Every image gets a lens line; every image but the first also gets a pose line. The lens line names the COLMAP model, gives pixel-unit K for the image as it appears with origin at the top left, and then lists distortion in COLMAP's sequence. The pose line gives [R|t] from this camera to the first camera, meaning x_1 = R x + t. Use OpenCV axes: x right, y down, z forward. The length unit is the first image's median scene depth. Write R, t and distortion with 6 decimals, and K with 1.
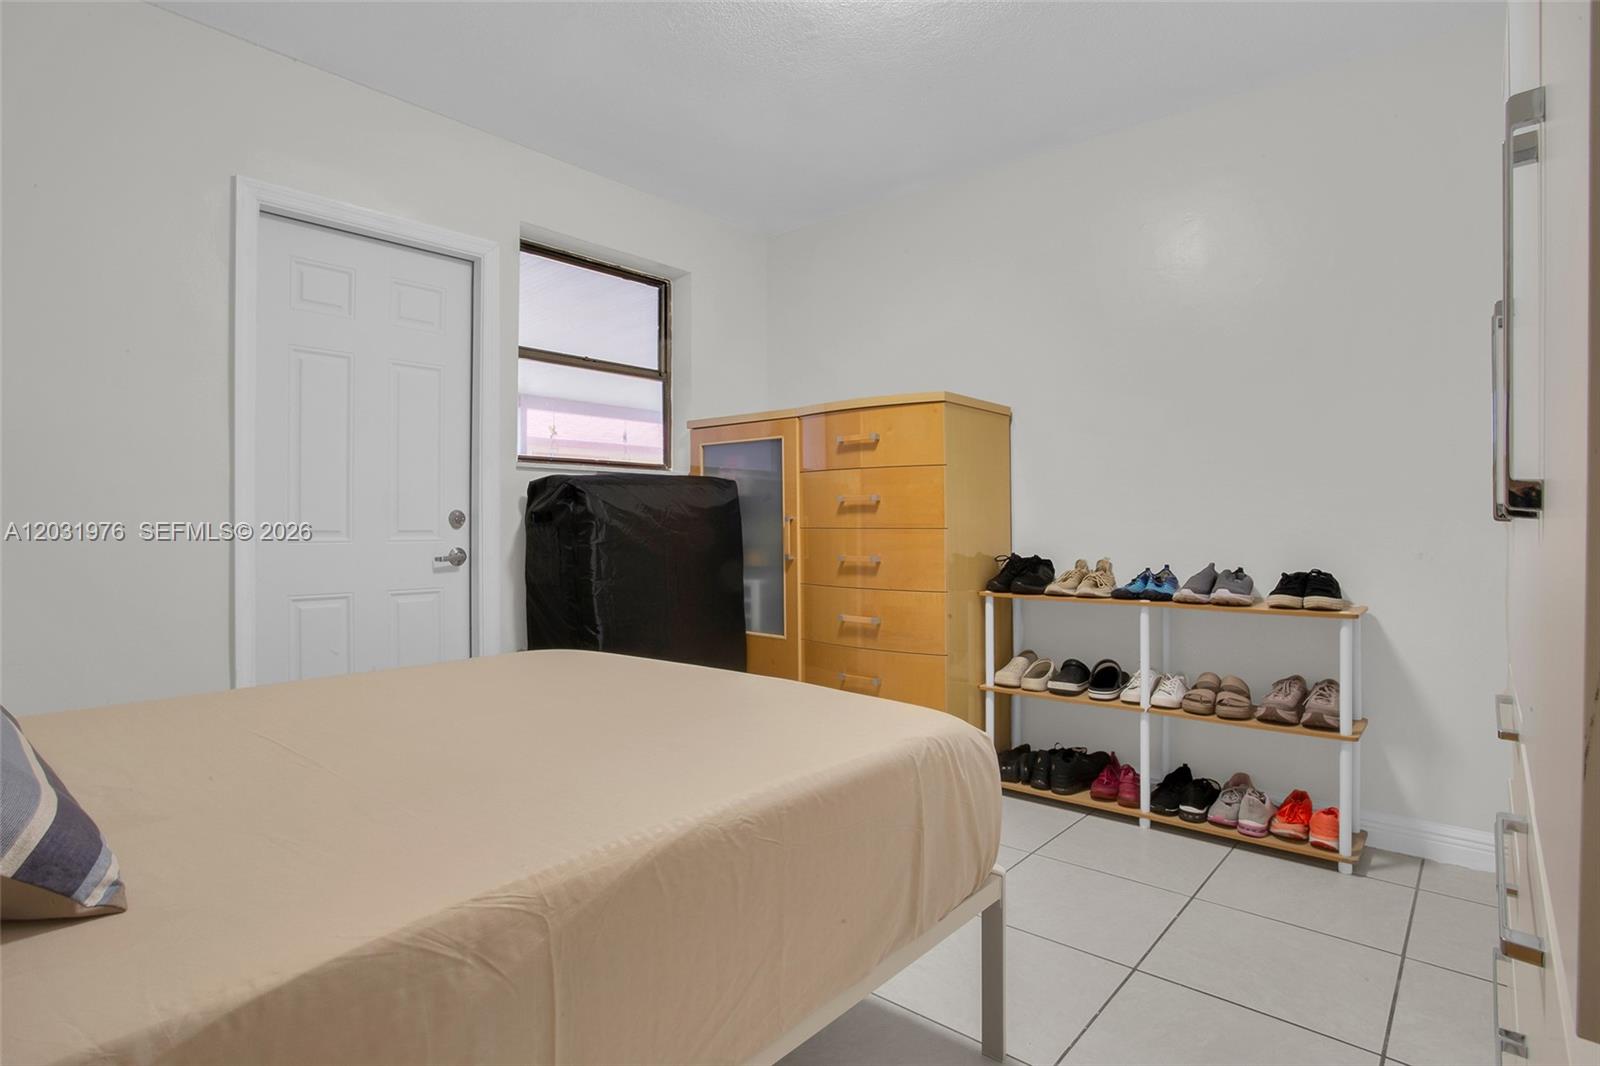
lens RADIAL K [[815.8, 0, 800.0], [0, 815.8, 533.0], [0, 0, 1]] dist [-0.000577, 0.000070]
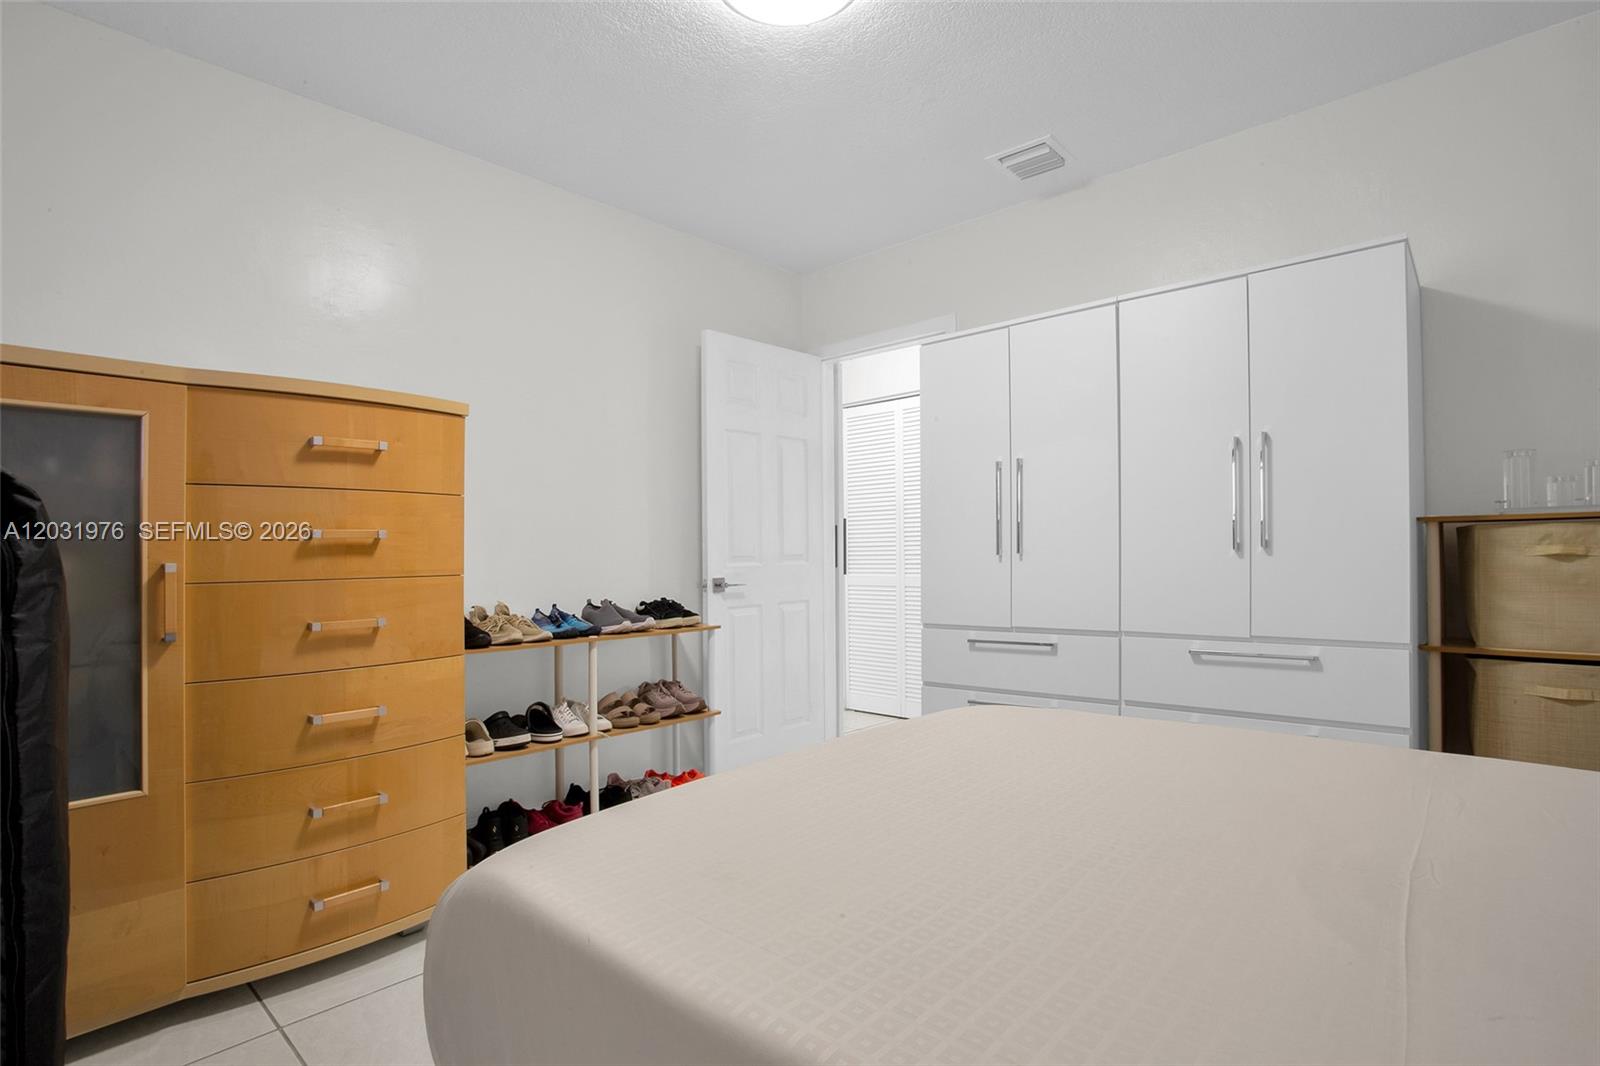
lens RADIAL K [[815.8, 0, 800.0], [0, 815.8, 533.0], [0, 0, 1]] dist [-0.000577, 0.000070]
pose [[0.020028, 0.028028, 0.999406, -0.593004], [0.022367, 0.999344, -0.028475, -0.016514], [-0.999549, 0.022924, 0.019388, 0.618881]]
